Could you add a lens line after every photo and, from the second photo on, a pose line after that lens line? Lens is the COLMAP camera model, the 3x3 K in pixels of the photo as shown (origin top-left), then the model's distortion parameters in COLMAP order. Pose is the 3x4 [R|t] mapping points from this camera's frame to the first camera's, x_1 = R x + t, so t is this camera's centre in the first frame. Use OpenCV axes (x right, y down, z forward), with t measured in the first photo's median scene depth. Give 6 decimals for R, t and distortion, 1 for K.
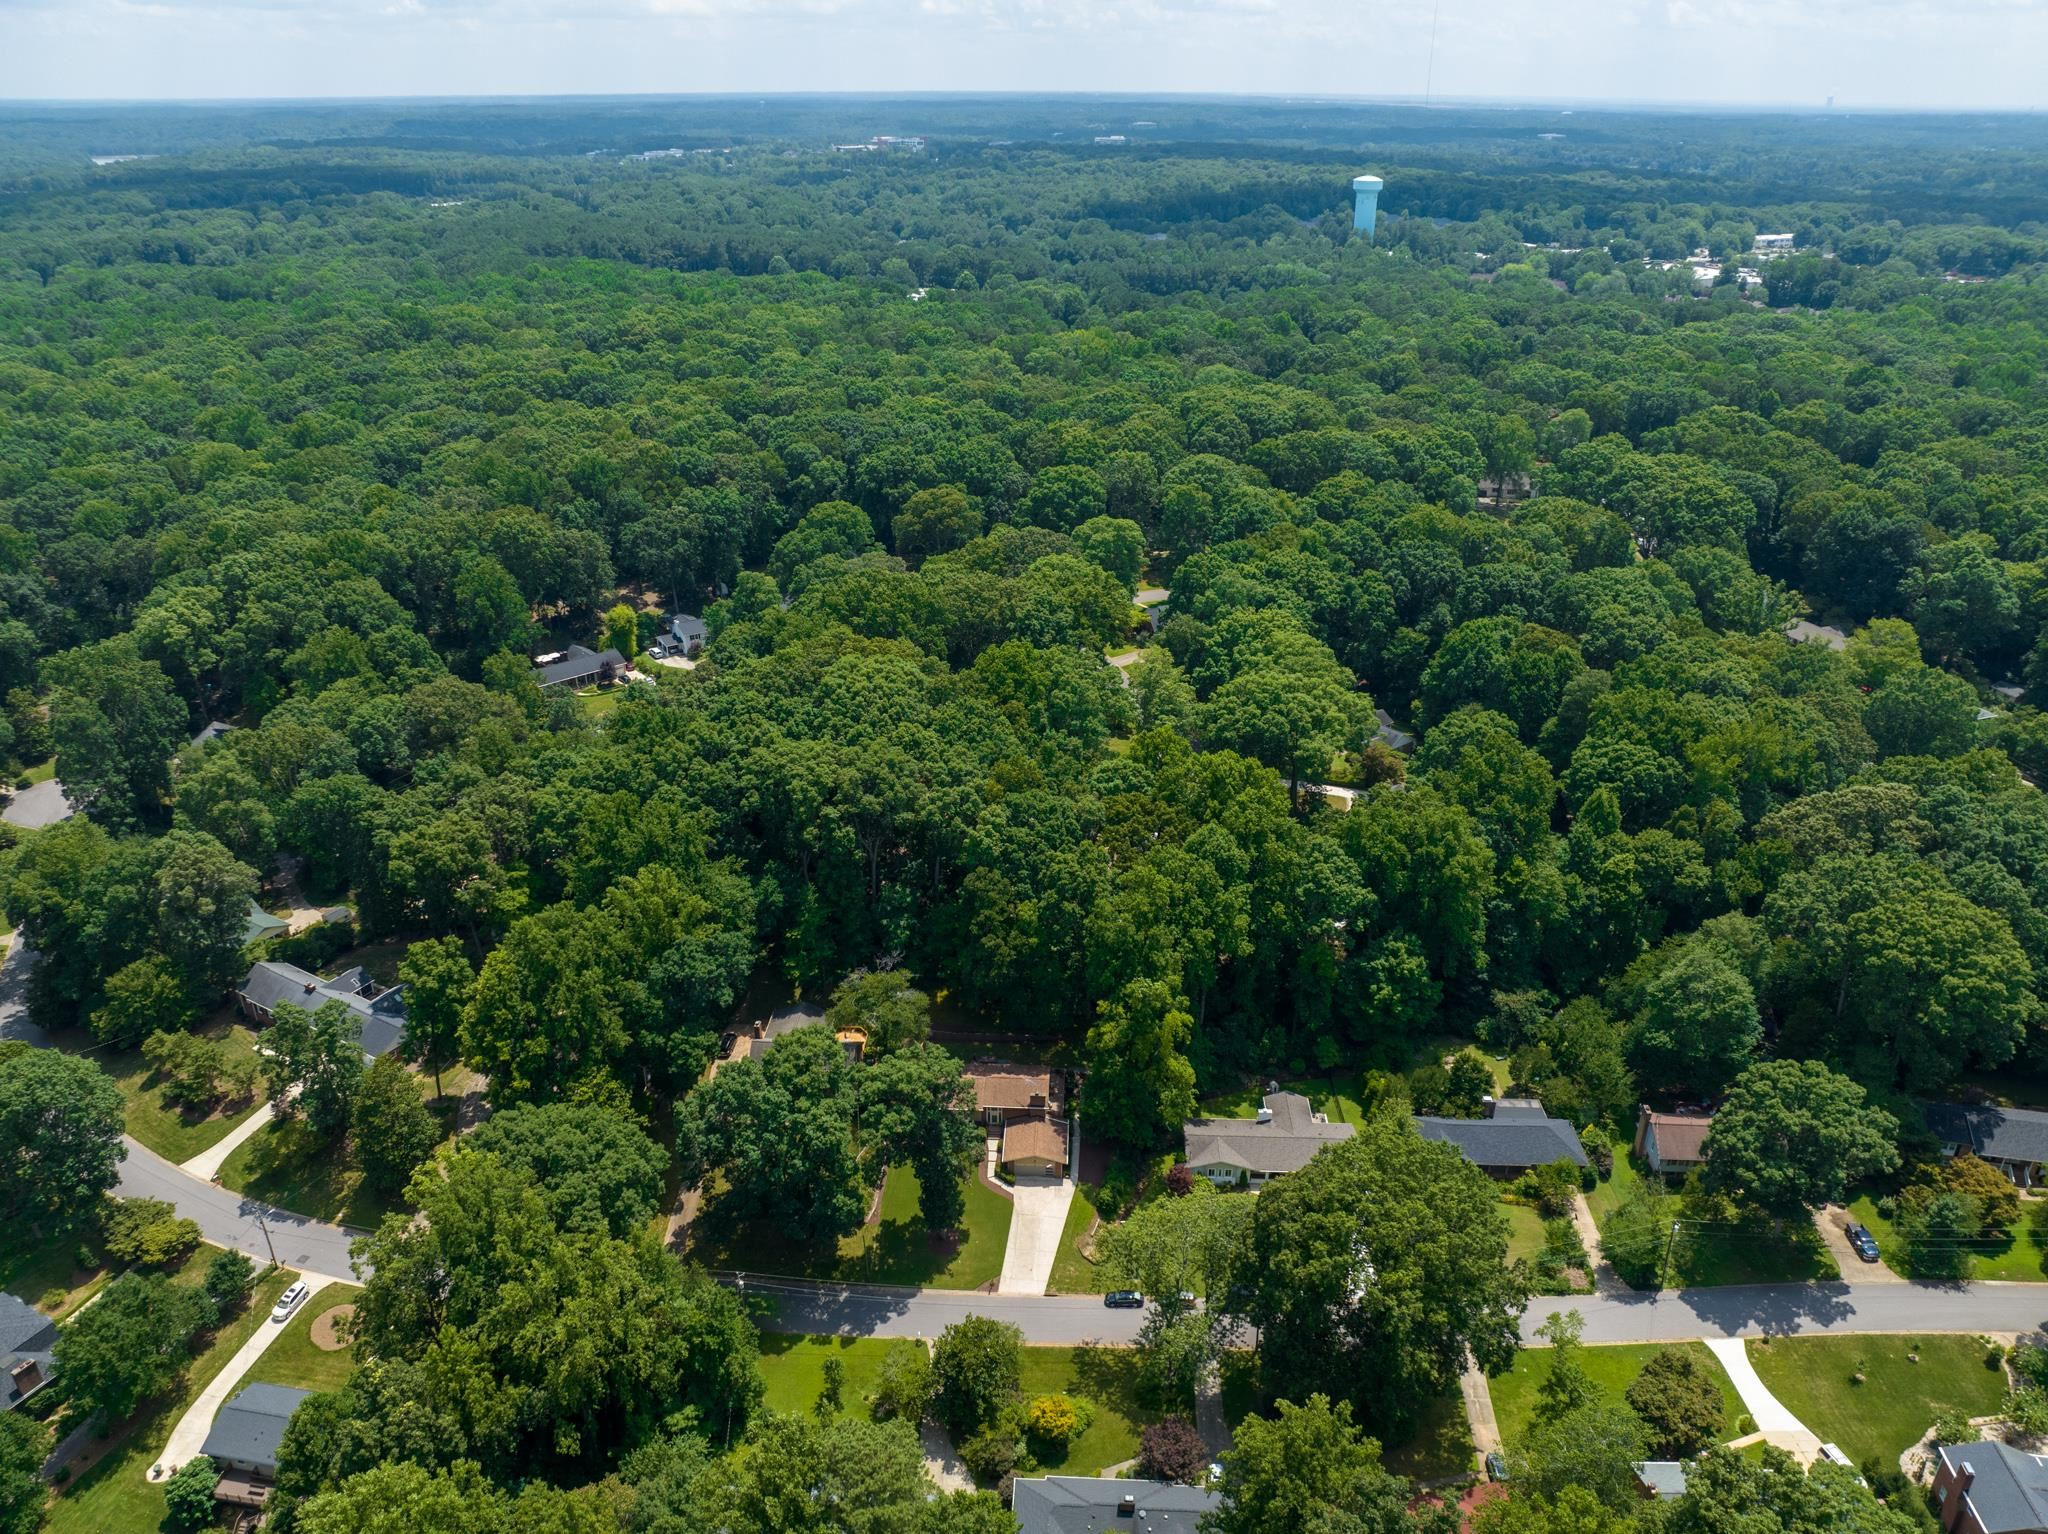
lens RADIAL K [[1441.0, 0, 1023.7], [0, 1441.0, 766.3], [0, 0, 1]] dist [-0.040158, -0.001266]
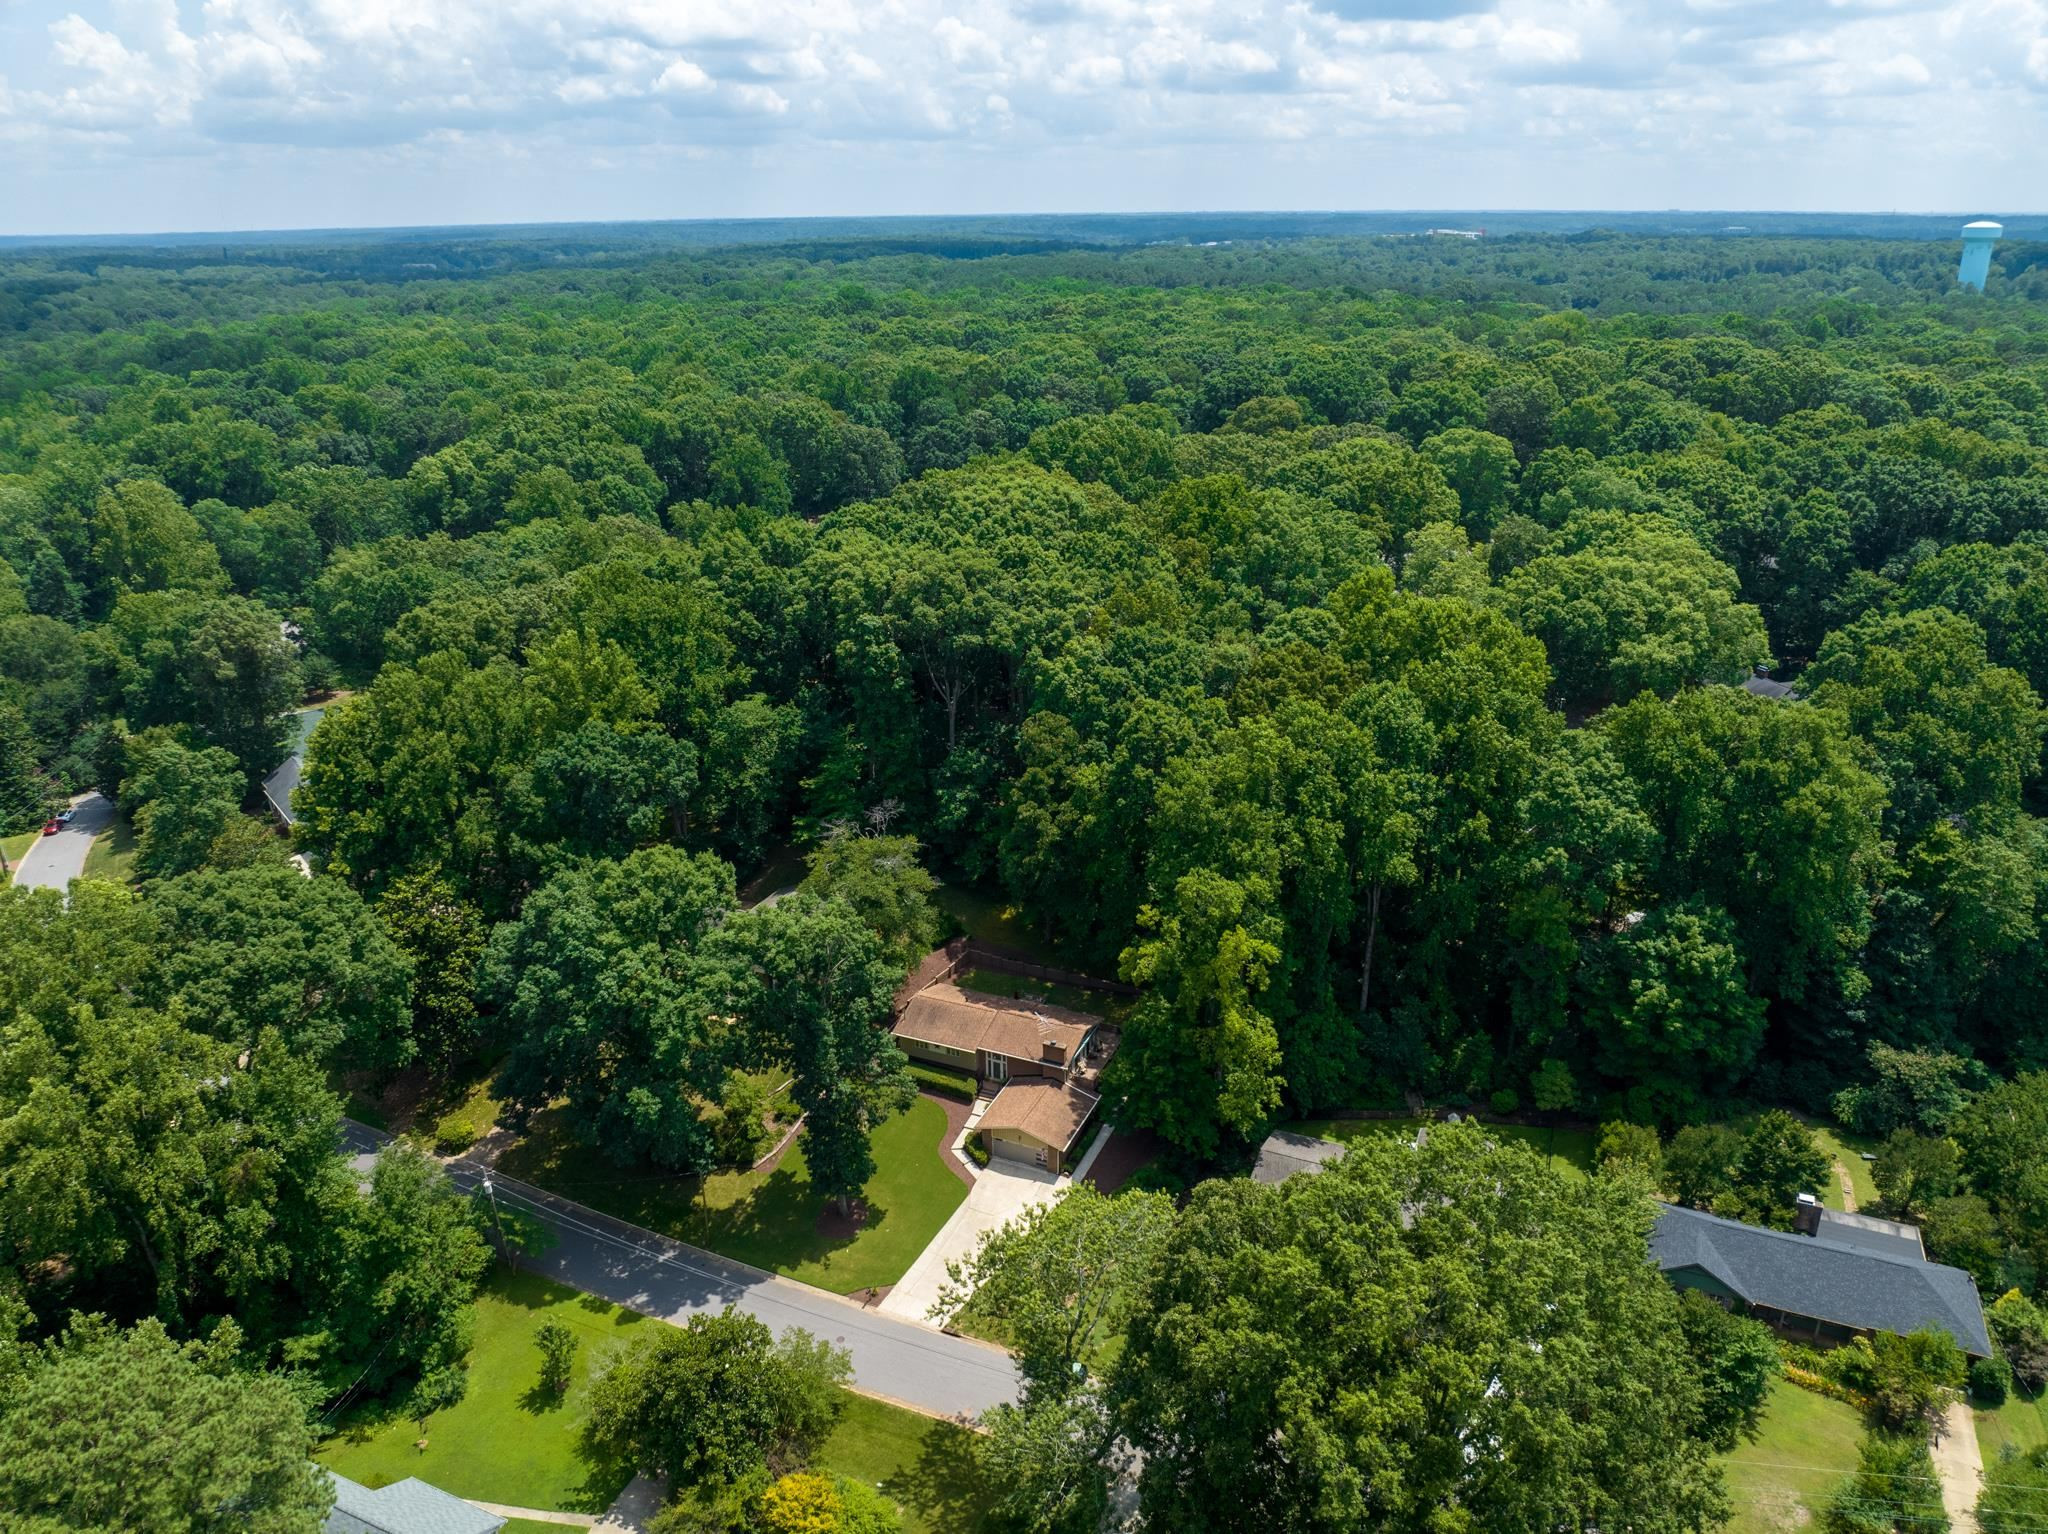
lens RADIAL K [[1441.0, 0, 1022.6], [0, 1441.0, 767.8], [0, 0, 1]] dist [-0.040158, -0.001266]
pose [[0.932256, 0.119783, -0.341396, 0.203933], [-0.143393, 0.988657, -0.044683, 0.132311], [0.332171, 0.090610, 0.938857, 0.357491]]
